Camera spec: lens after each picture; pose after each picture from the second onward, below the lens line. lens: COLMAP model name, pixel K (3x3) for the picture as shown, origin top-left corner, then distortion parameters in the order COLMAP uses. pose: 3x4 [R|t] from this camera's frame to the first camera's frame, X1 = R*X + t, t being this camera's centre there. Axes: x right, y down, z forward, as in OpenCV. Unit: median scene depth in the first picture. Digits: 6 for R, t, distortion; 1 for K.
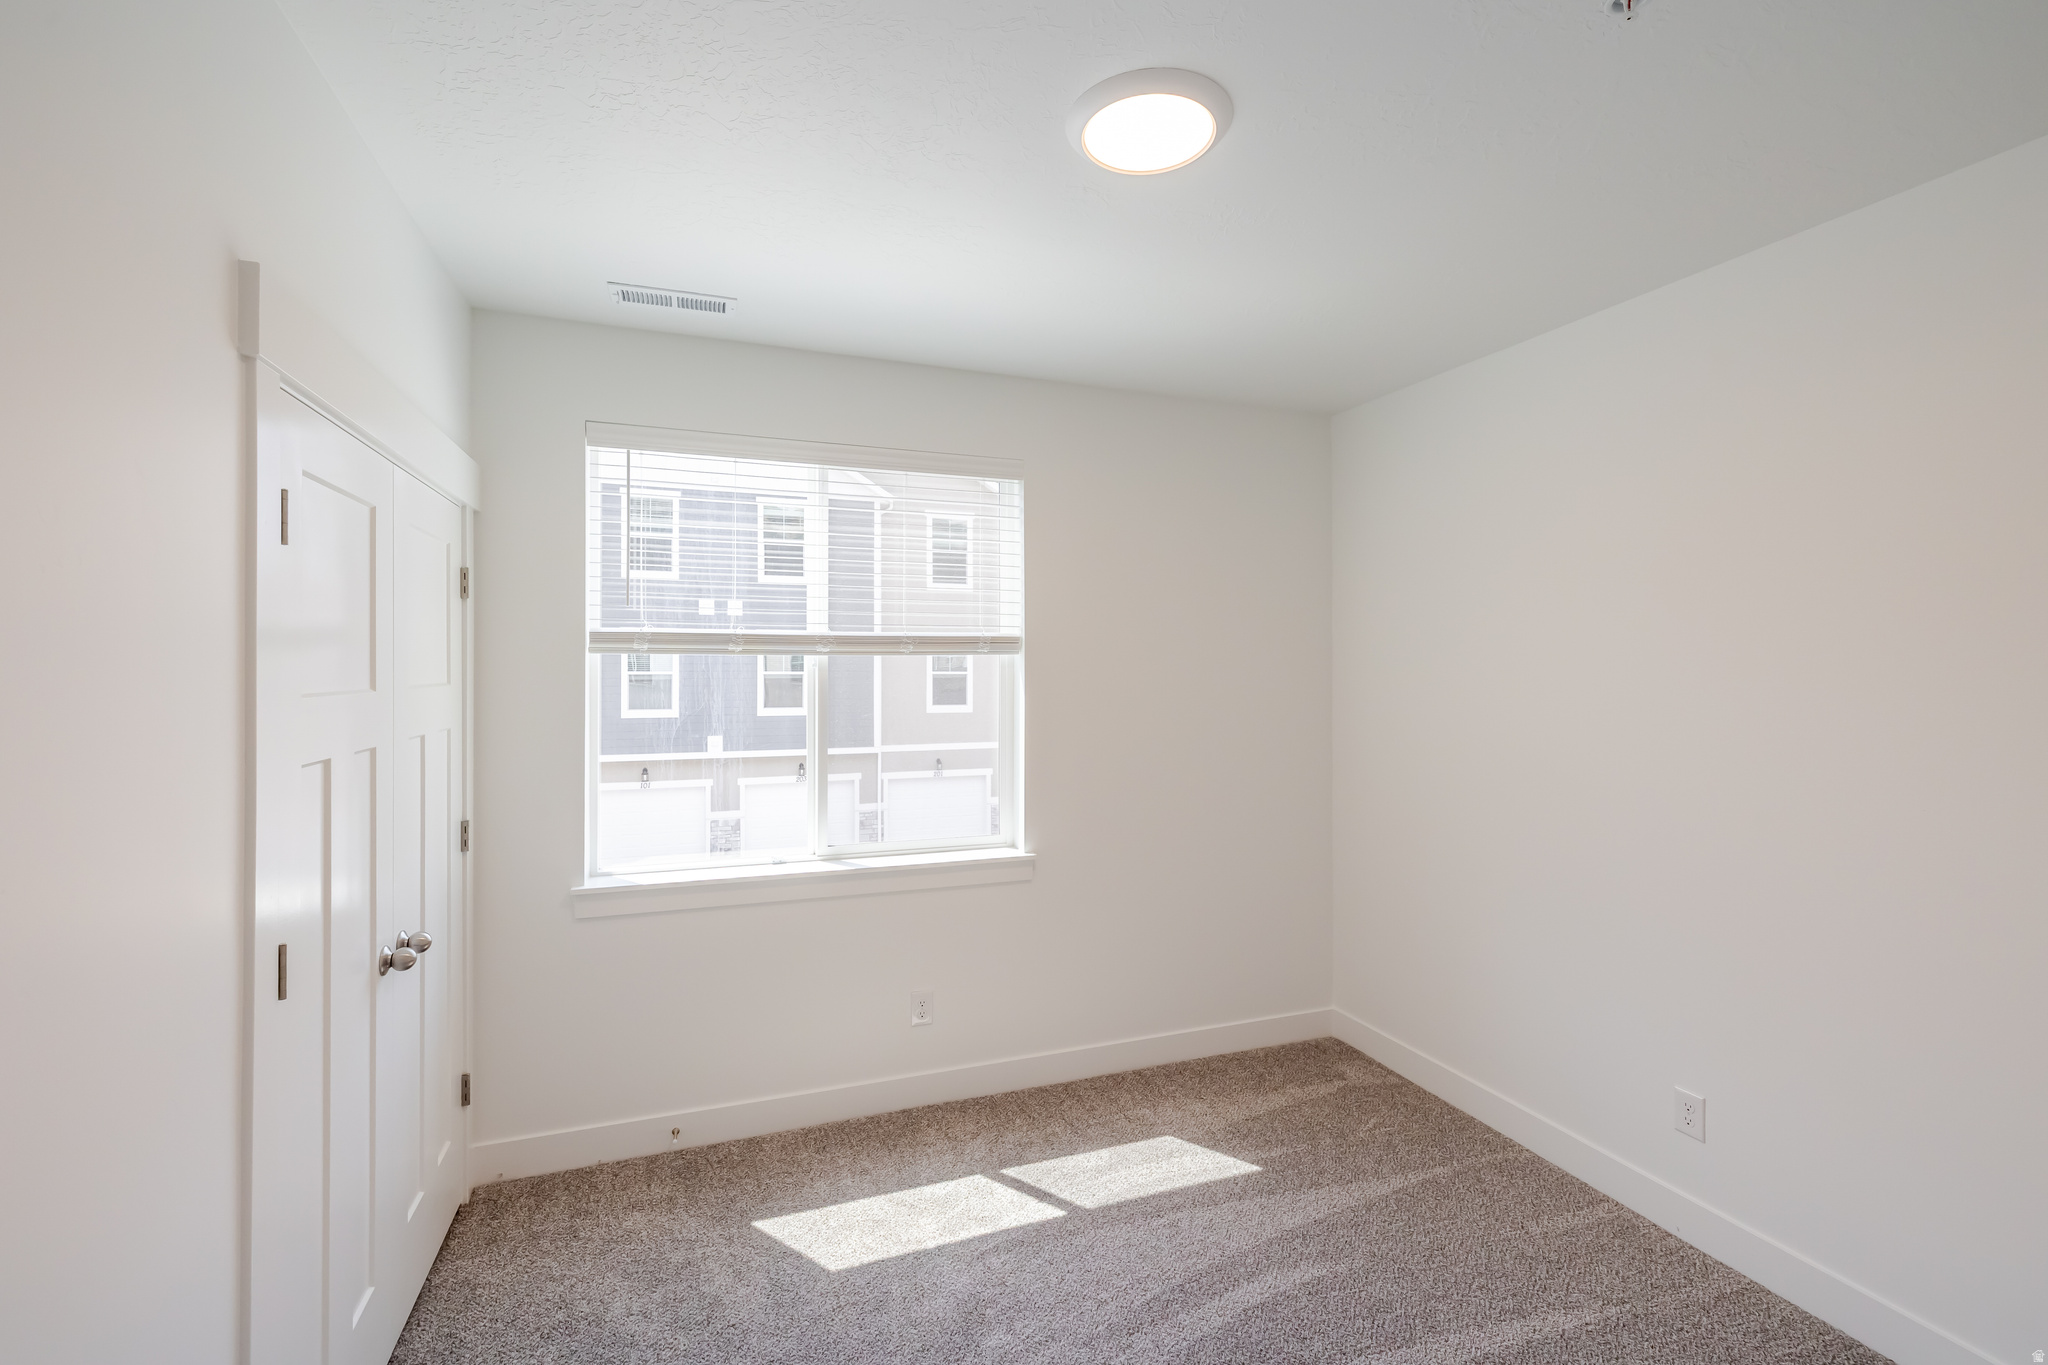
lens RADIAL K [[873.3, 0, 1024.0], [0, 873.3, 682.5], [0, 0, 1]] dist [0.003492, 0.000249]
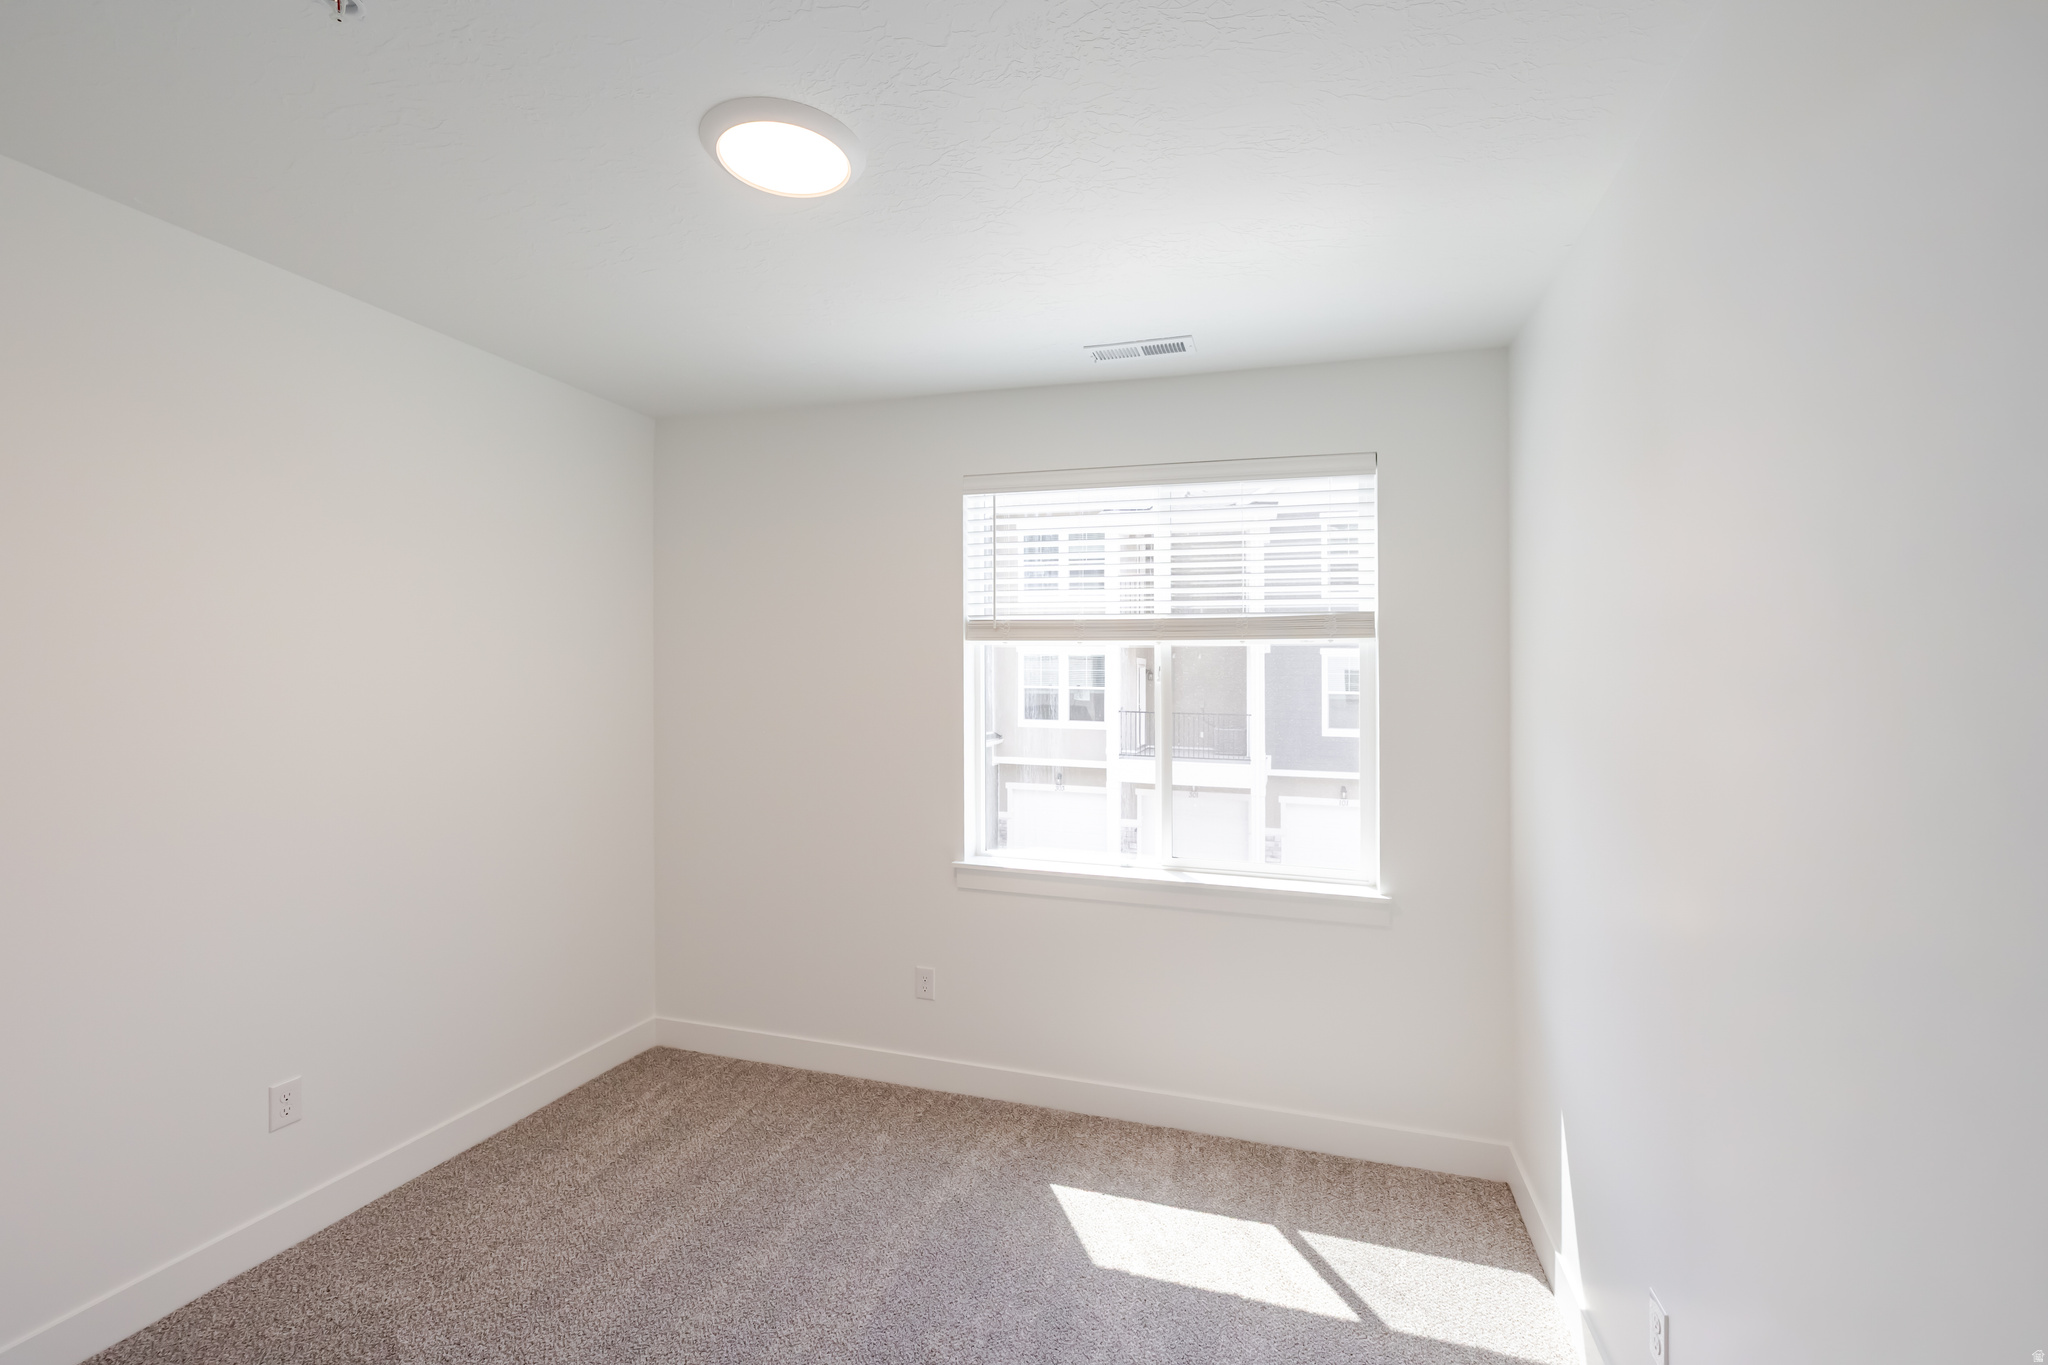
lens RADIAL K [[855.6, 0, 1024.3], [0, 855.6, 690.7], [0, 0, 1]] dist [0.025596, 0.000181]
pose [[0.802735, 0.016352, -0.596112, 0.236137], [-0.024265, 0.999692, -0.005253, 0.002106], [0.595842, 0.018682, 0.802884, 0.090161]]
